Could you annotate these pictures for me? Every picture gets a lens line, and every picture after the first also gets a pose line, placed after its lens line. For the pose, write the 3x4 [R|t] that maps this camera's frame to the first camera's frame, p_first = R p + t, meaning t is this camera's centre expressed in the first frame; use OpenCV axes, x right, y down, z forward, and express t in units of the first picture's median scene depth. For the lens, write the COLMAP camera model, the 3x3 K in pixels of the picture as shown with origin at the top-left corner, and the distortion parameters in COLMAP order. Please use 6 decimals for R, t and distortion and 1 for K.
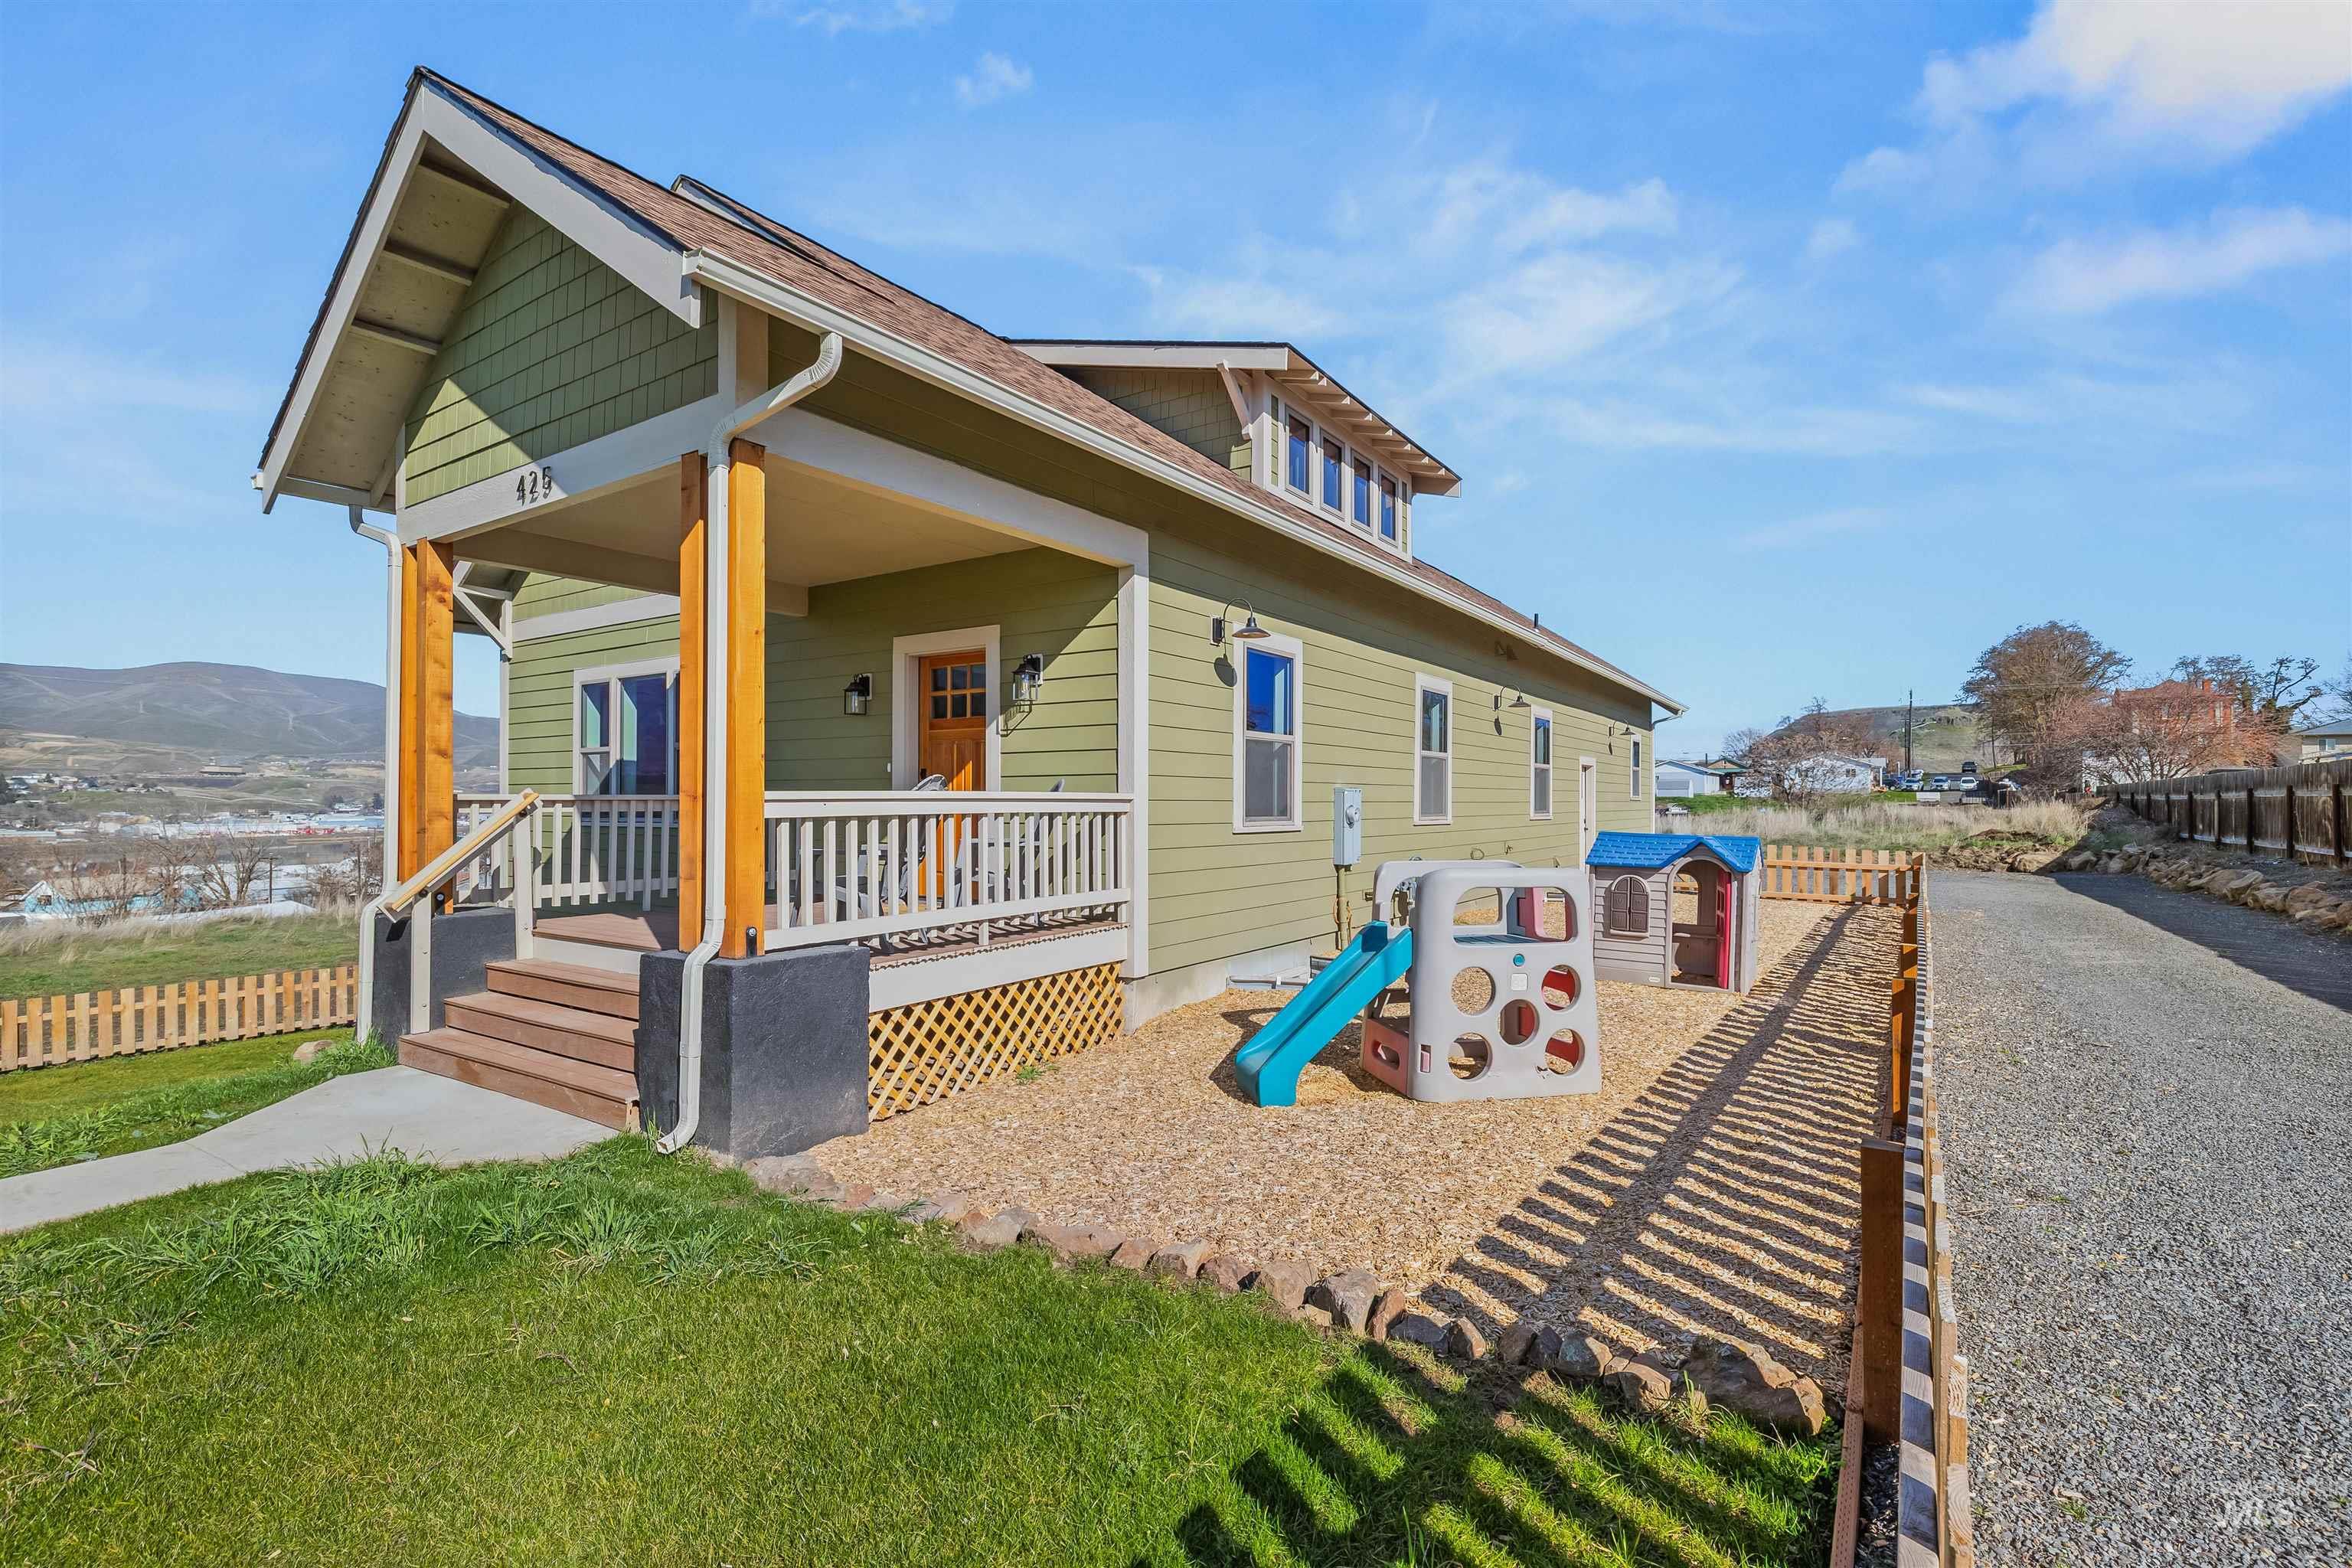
lens RADIAL K [[1067.5, 0, 1178.0], [0, 1067.5, 803.8], [0, 0, 1]] dist [-0.008363, 0.000230]
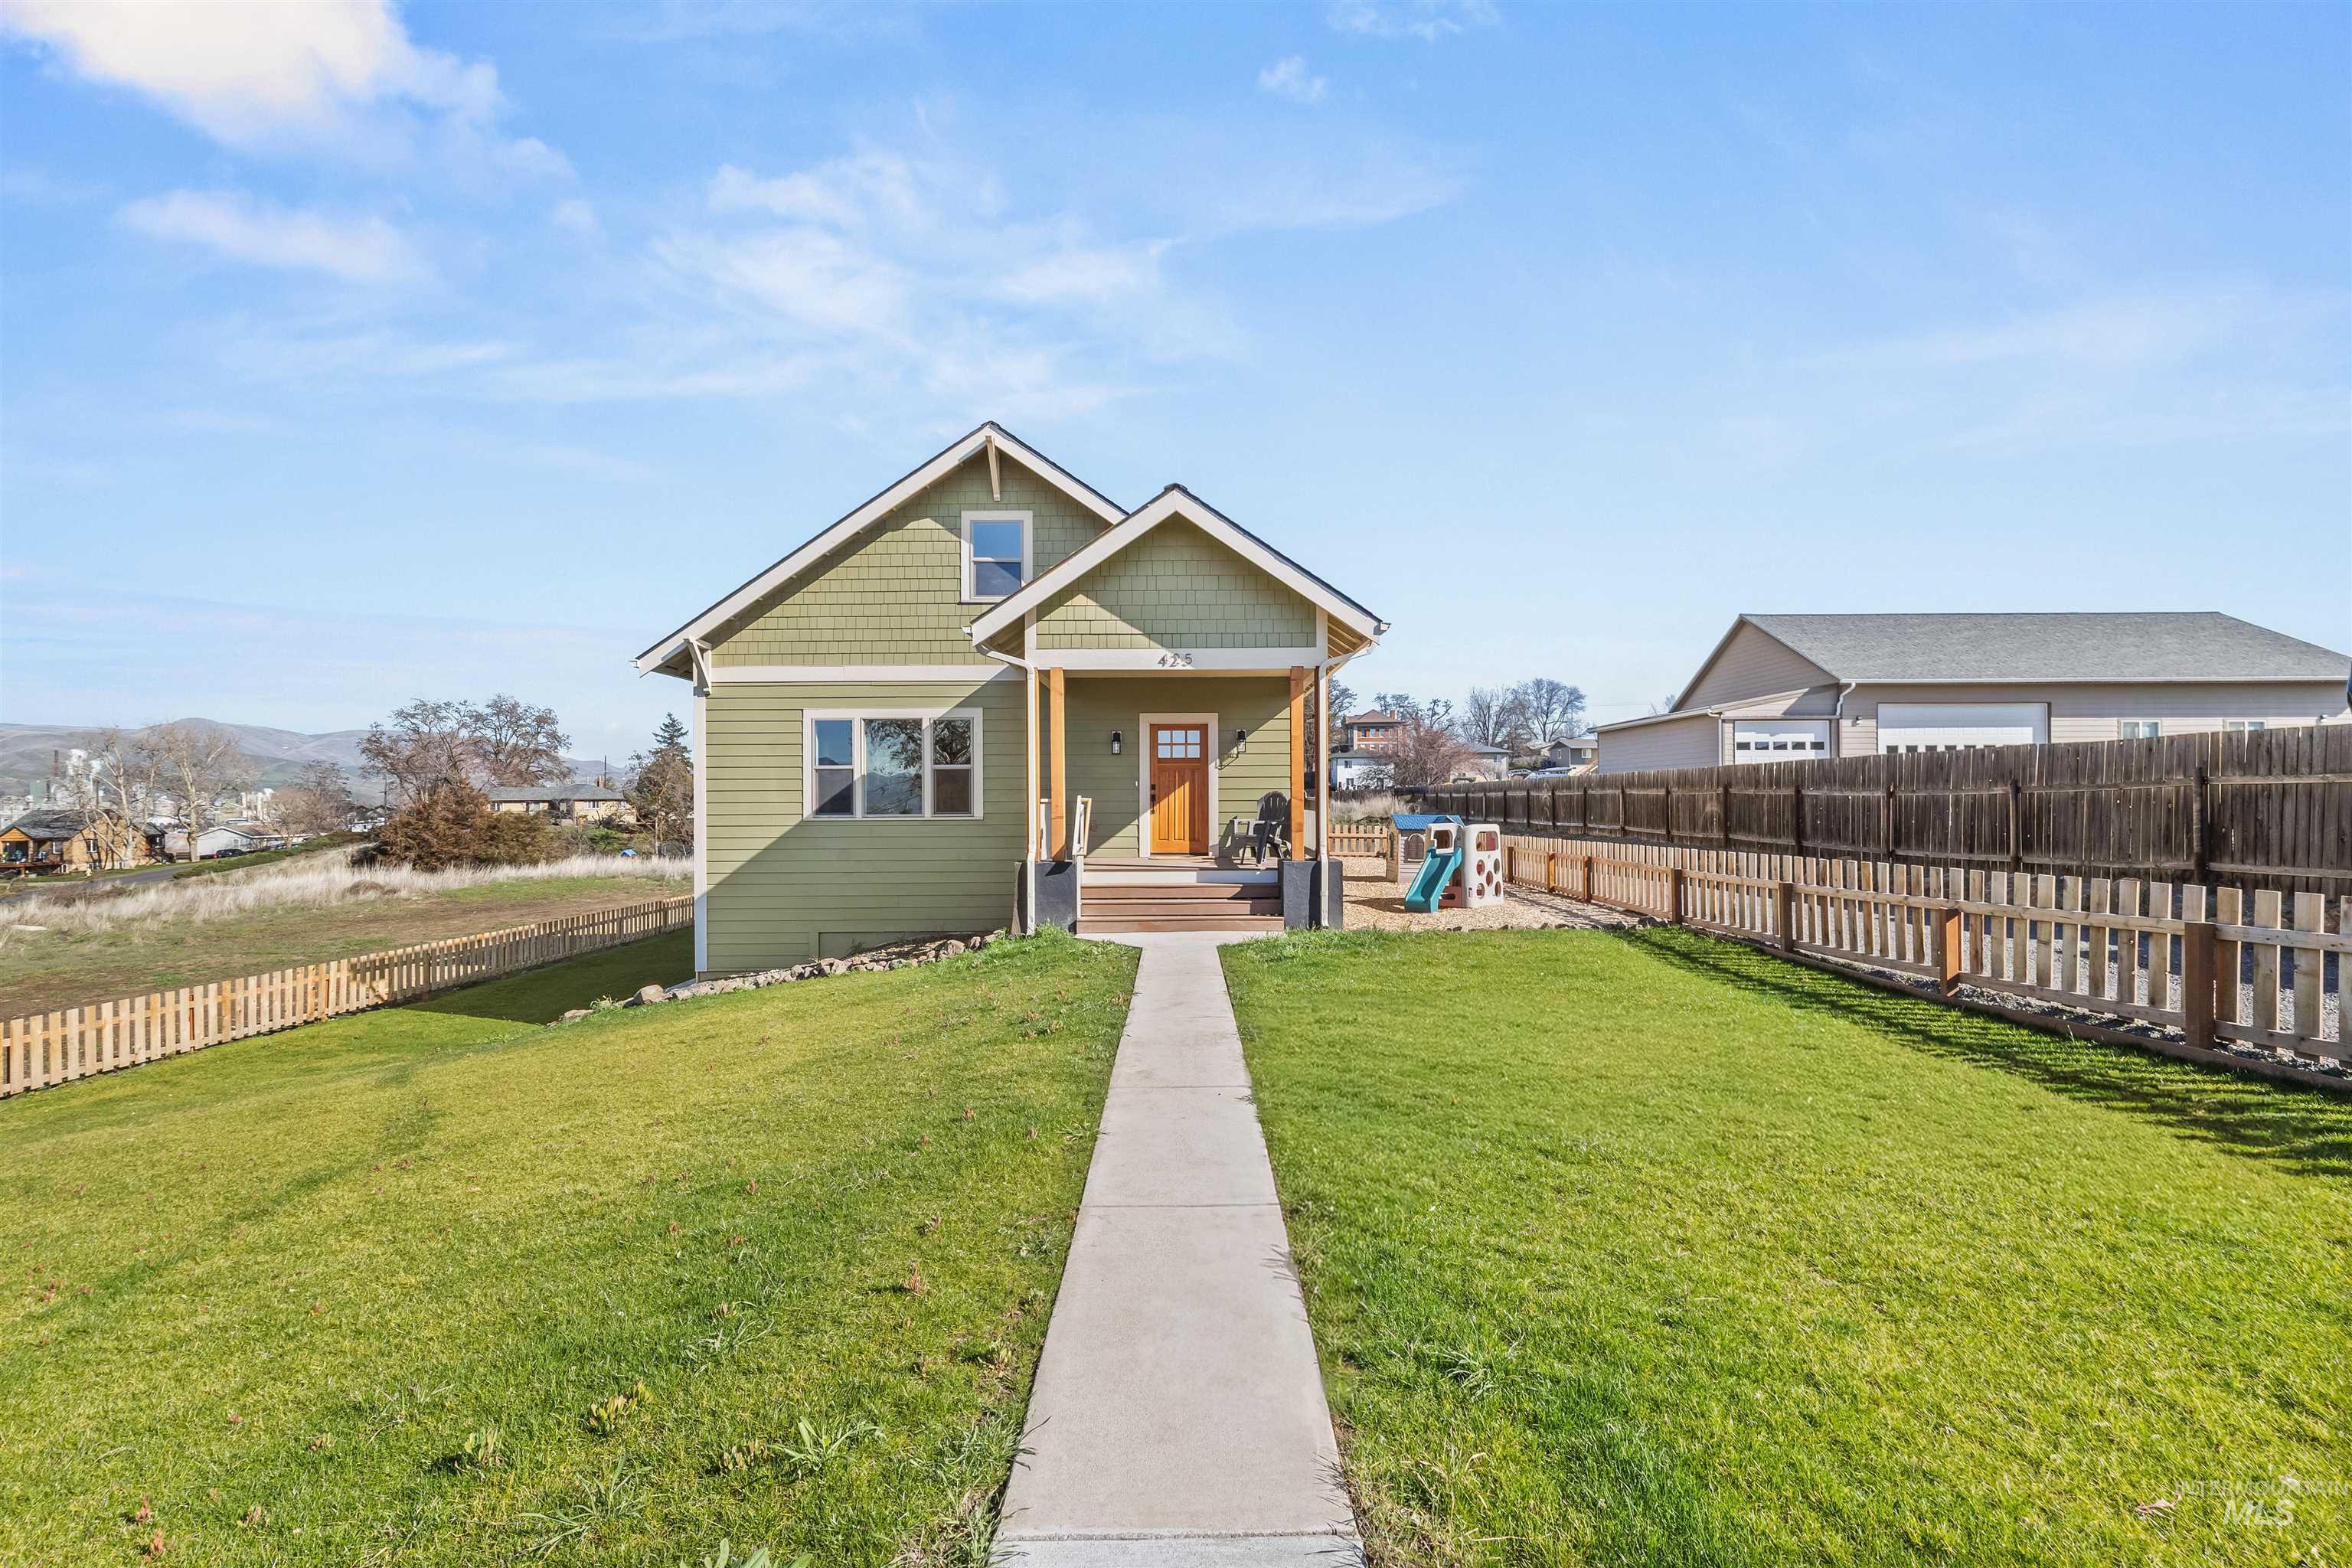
lens RADIAL K [[1067.5, 0, 1178.0], [0, 1067.5, 803.8], [0, 0, 1]] dist [-0.008363, 0.000230]
pose [[0.831854, -0.007067, 0.554950, -0.972639], [0.005759, 0.999975, 0.004101, -0.004548], [-0.554965, -0.000216, 0.831874, -0.449407]]
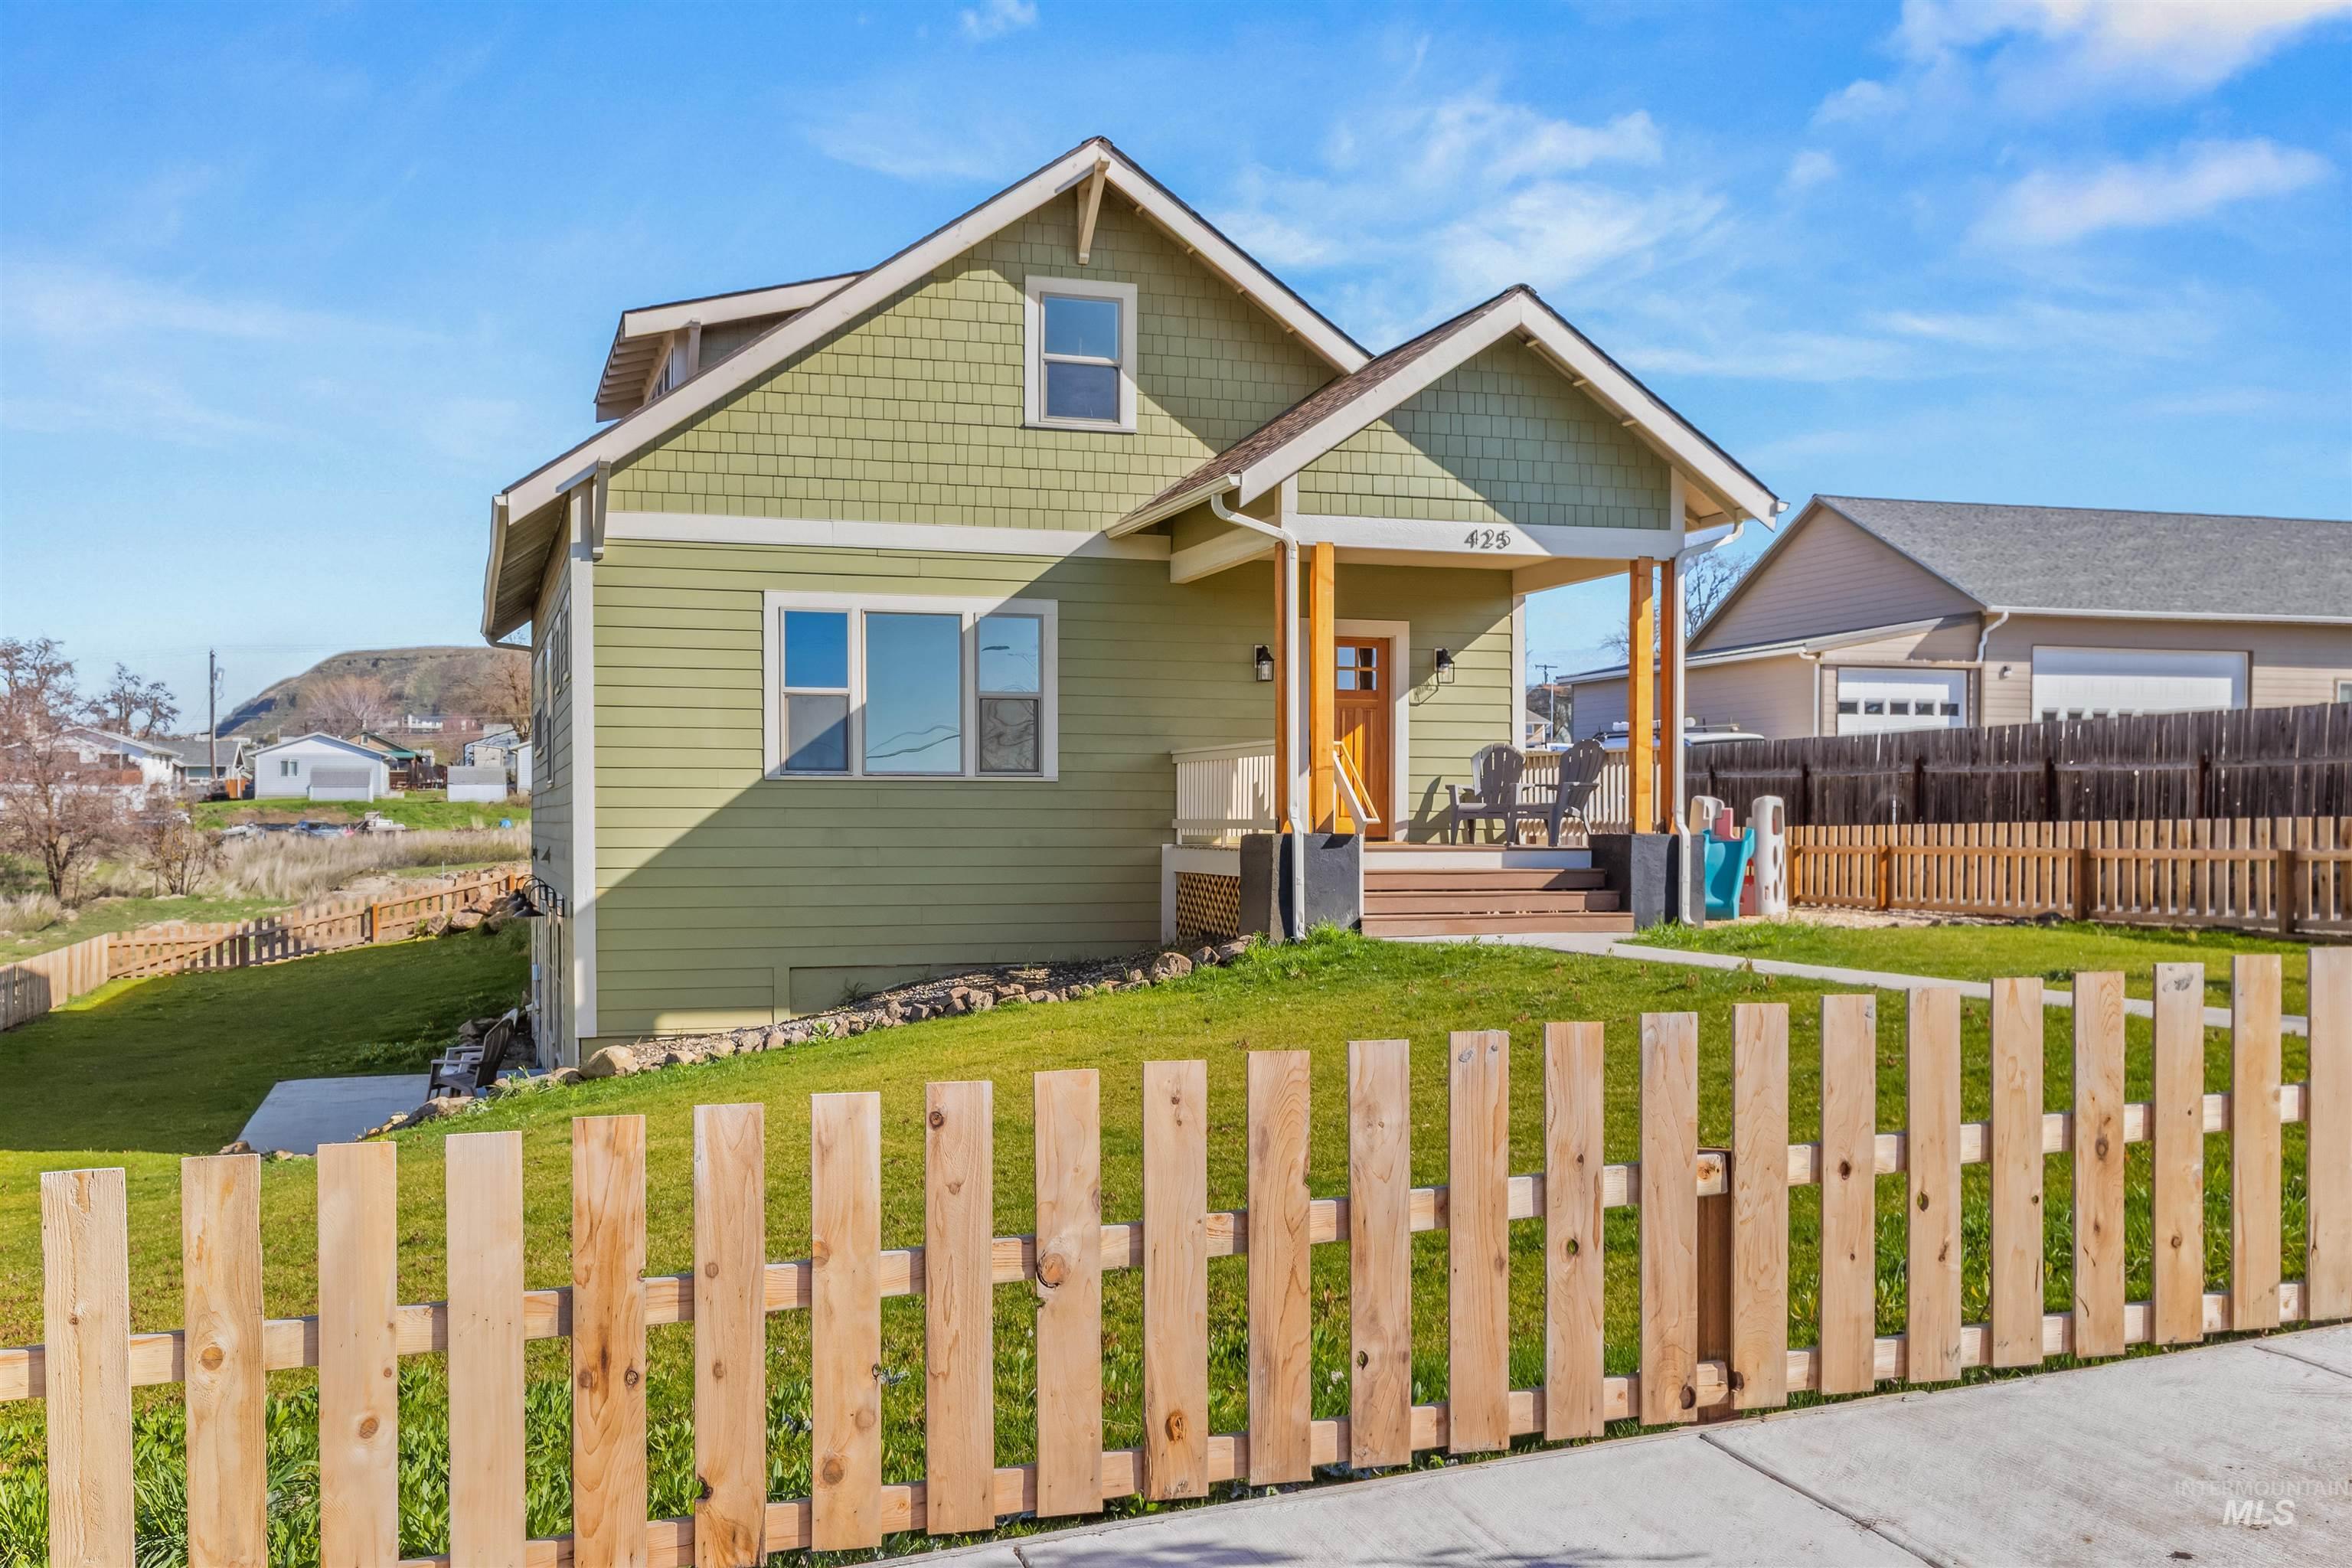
lens RADIAL K [[2184.3, 0, 1173.8], [0, 2184.3, 889.1], [0, 0, 1]] dist [0.008933, 0.000725]
pose [[0.625113, -0.024663, 0.780144, -1.761885], [-0.001137, 0.999471, 0.032508, 0.052074], [-0.780533, -0.021208, 0.624754, -0.319987]]
